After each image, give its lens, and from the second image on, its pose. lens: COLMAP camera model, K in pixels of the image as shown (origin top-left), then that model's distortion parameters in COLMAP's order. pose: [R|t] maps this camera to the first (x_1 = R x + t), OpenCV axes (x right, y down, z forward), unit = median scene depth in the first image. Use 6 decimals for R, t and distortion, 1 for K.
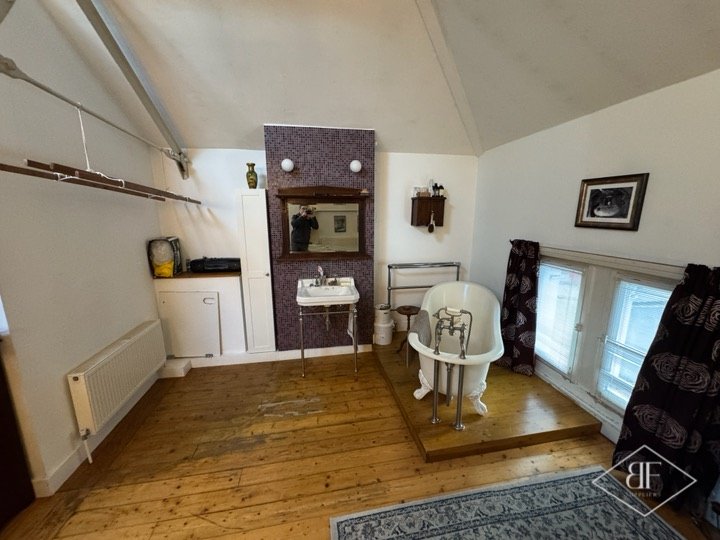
lens RADIAL K [[286.9, 0, 361.0], [0, 286.9, 271.3], [0, 0, 1]] dist [-0.001770, -0.000114]
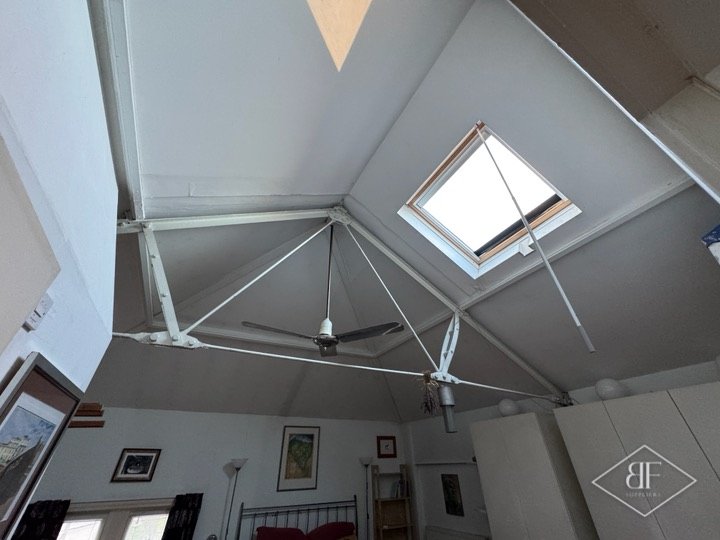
lens RADIAL K [[286.9, 0, 360.8], [0, 286.9, 268.2], [0, 0, 1]] dist [-0.001770, -0.000114]
pose [[-0.318669, 0.544210, 0.776071, -1.601471], [0.205517, 0.838949, -0.503913, -0.071712], [-0.925318, -0.001086, -0.379191, 0.350195]]
